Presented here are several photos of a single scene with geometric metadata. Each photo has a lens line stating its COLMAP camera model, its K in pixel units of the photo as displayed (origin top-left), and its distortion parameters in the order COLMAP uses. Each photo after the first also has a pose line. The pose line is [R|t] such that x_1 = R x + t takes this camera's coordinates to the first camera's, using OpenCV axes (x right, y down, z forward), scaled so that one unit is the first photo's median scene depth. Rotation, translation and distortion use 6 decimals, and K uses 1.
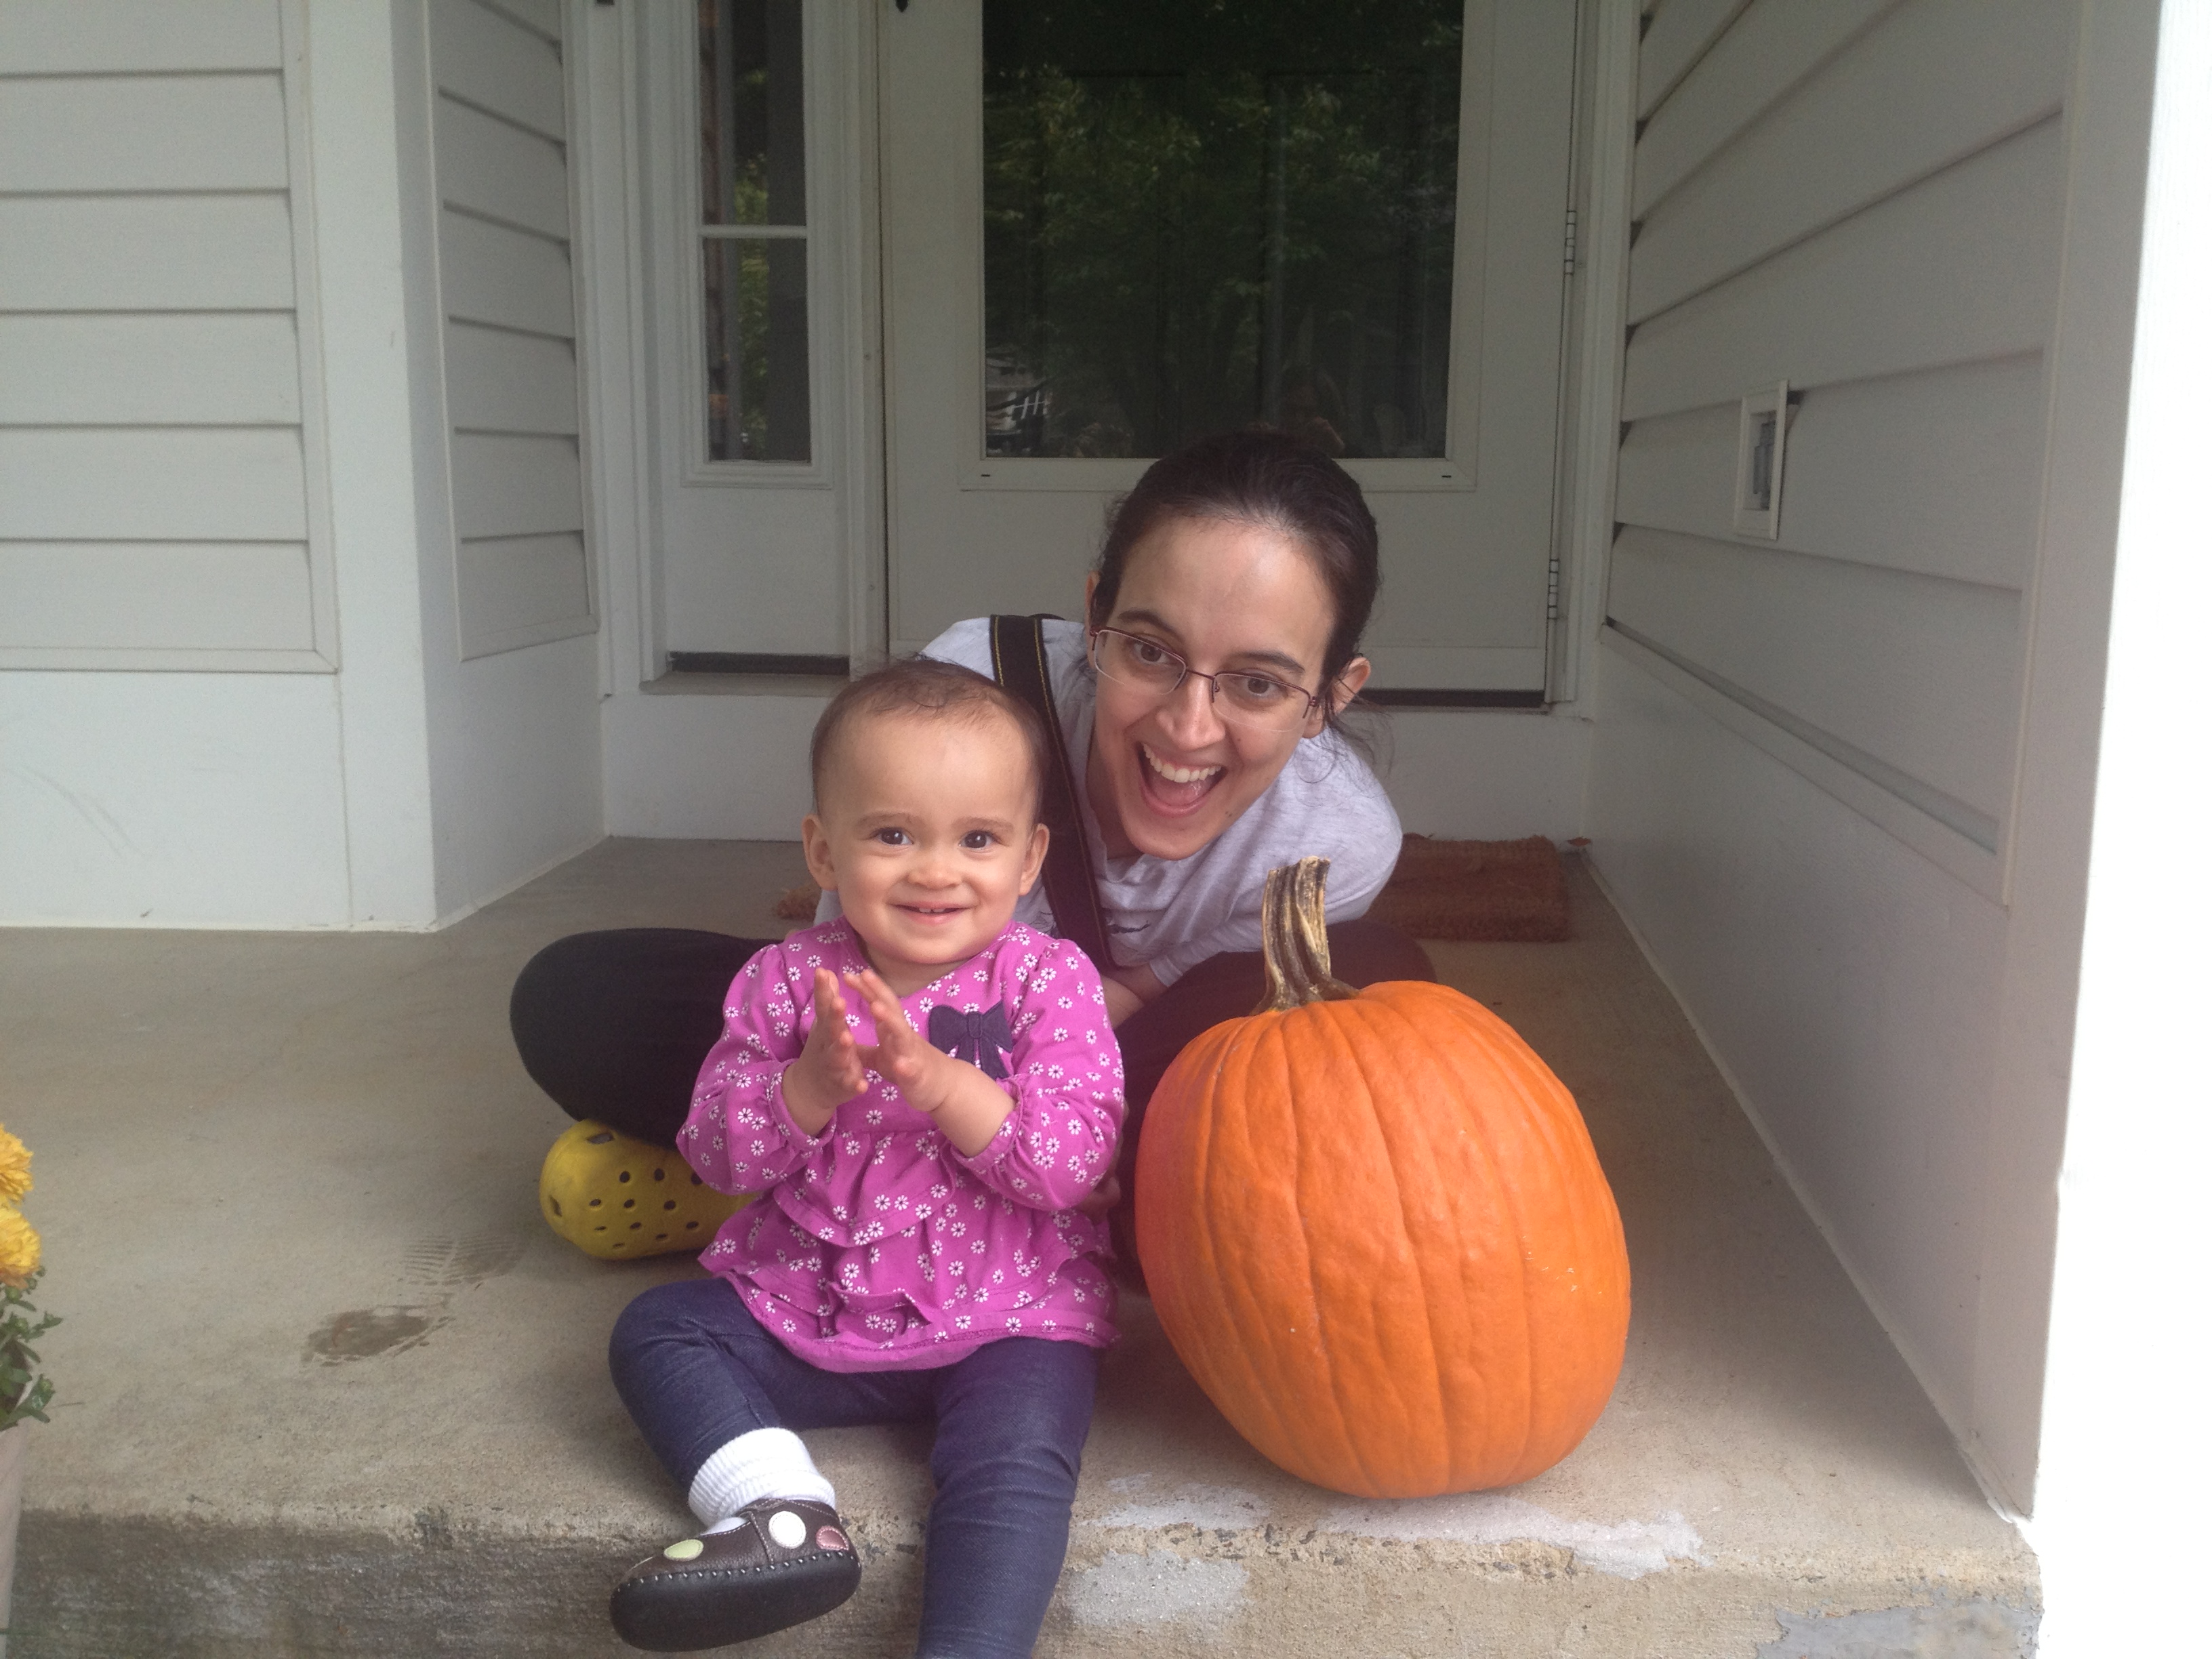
lens RADIAL K [[2092.7, 0, 1118.1], [0, 2092.7, 829.0], [0, 0, 1]] dist [0.175062, -0.401859]
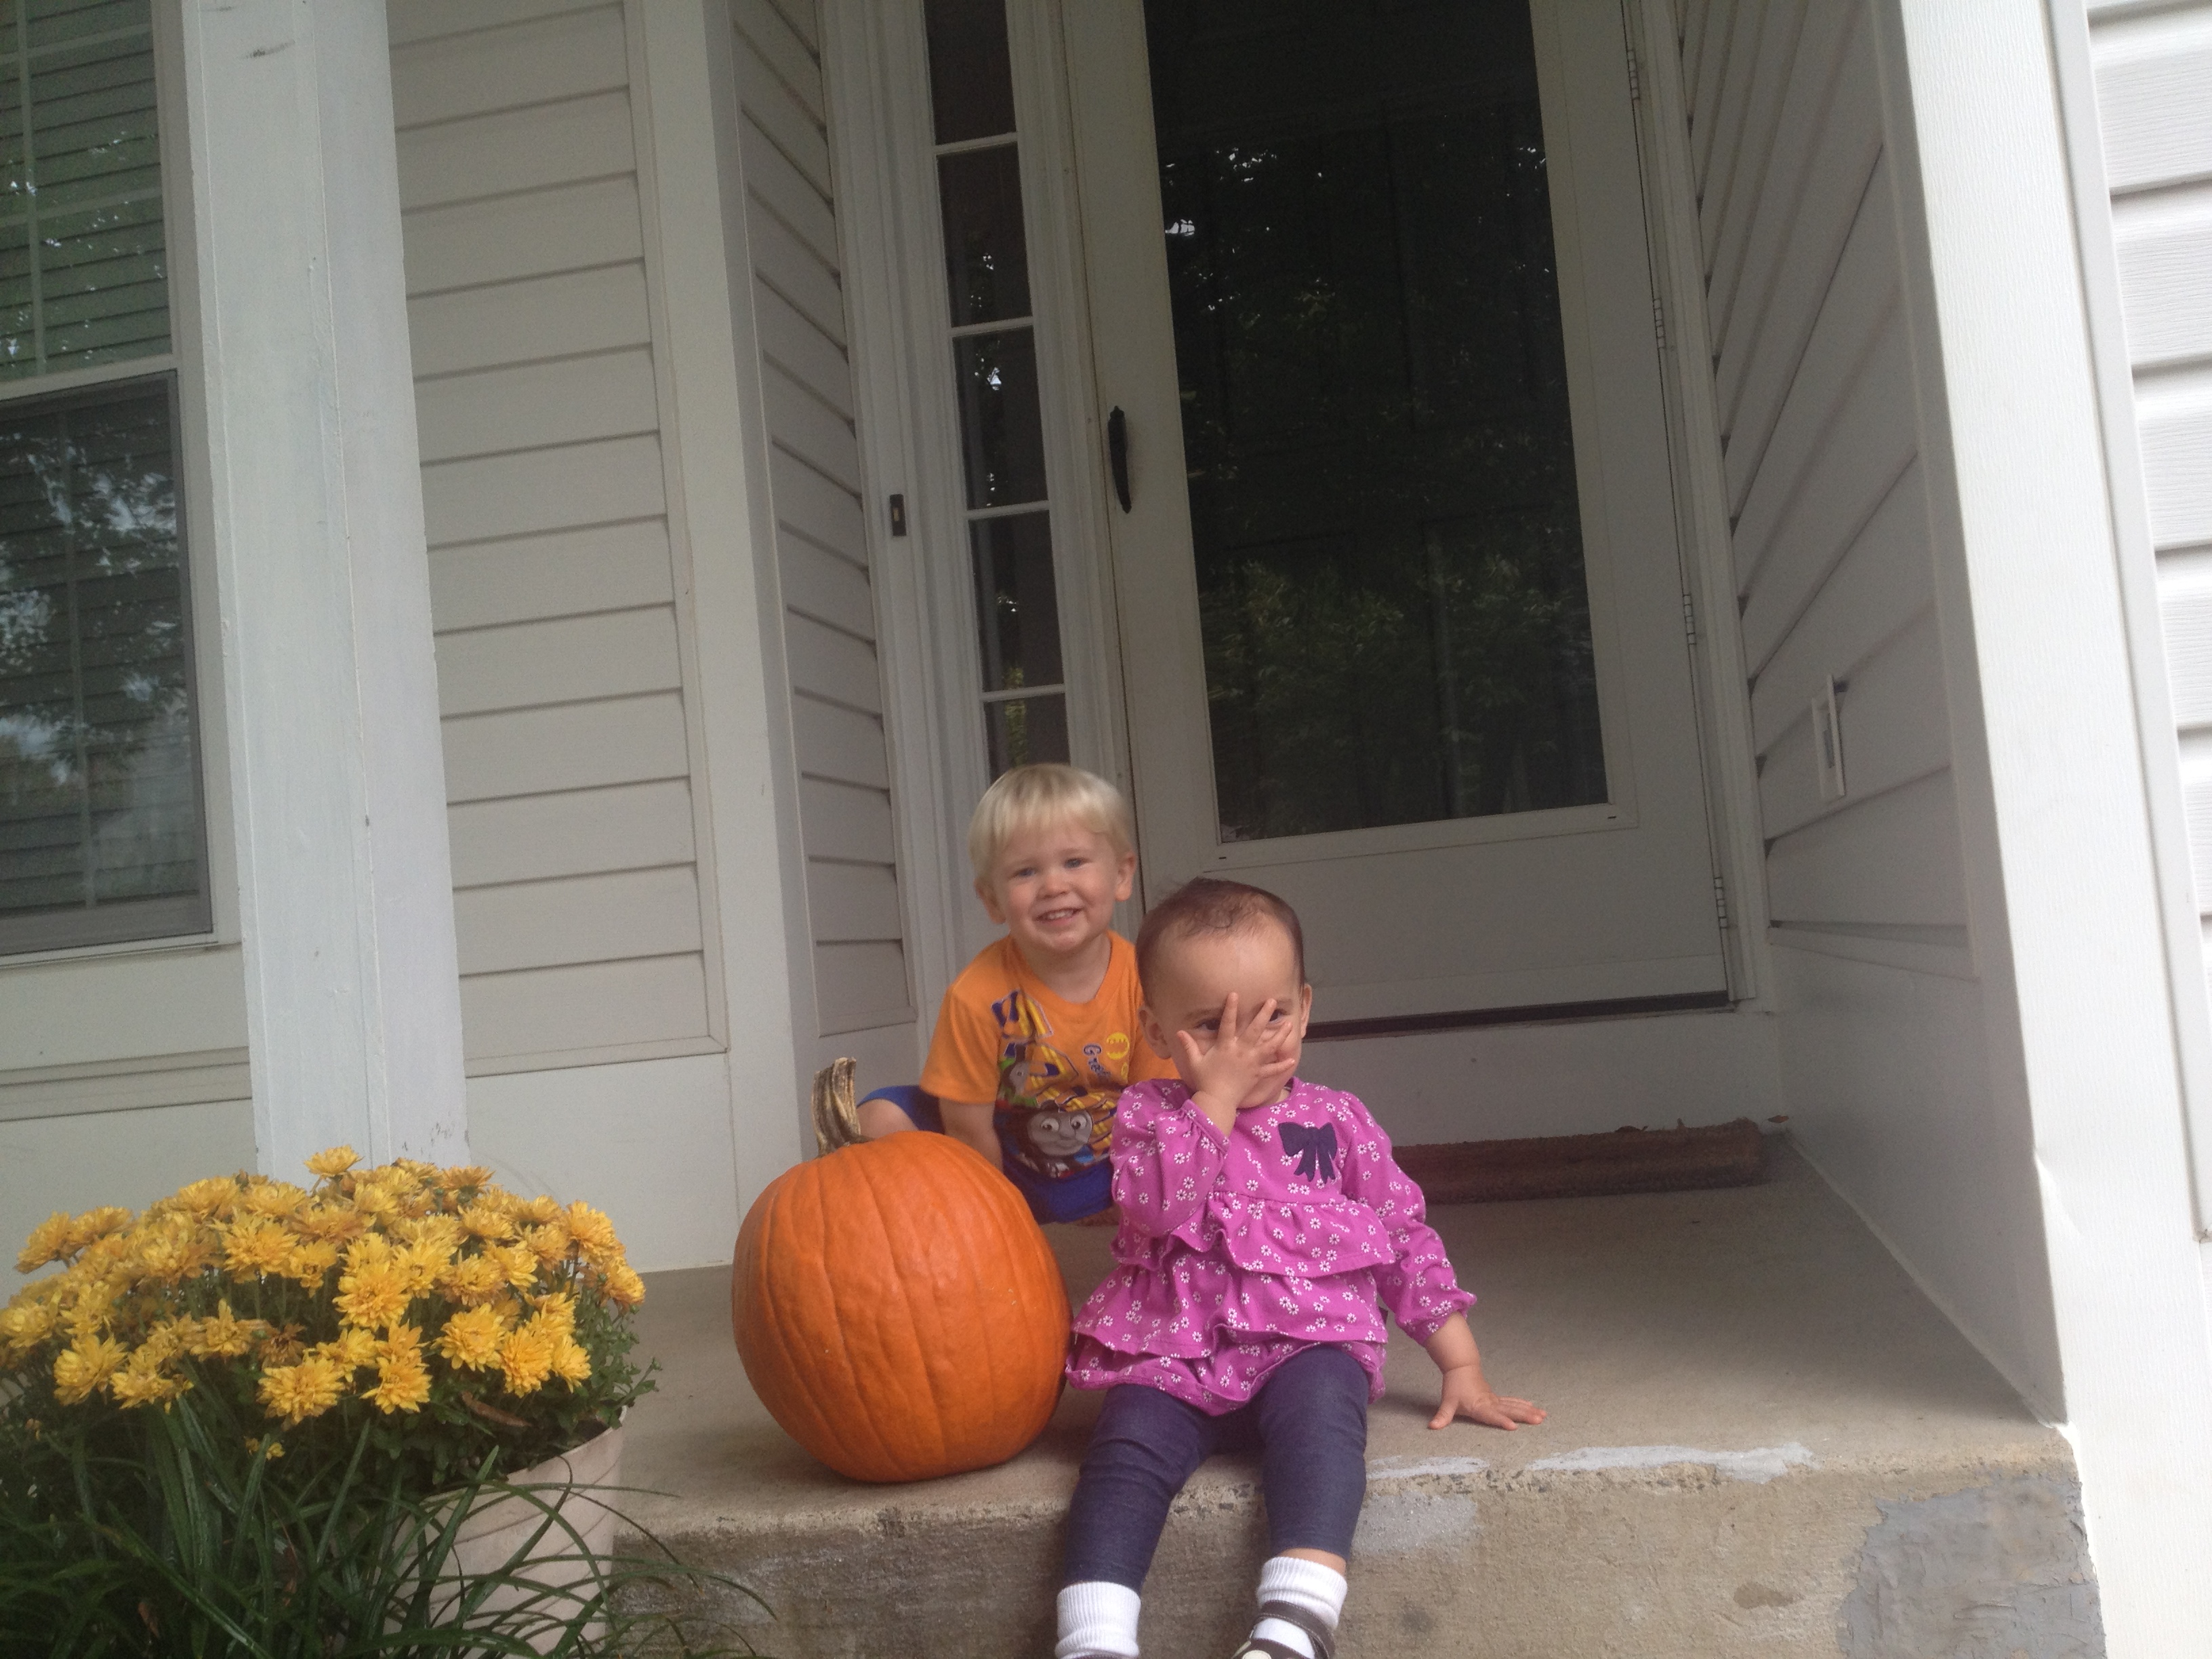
lens RADIAL K [[2092.7, 0, 1118.1], [0, 2092.7, 829.0], [0, 0, 1]] dist [0.175062, -0.401859]
pose [[0.988257, -0.105845, -0.110207, 0.028998], [0.078174, 0.969921, -0.230525, 0.218542], [0.131292, 0.219203, 0.966805, -0.430177]]
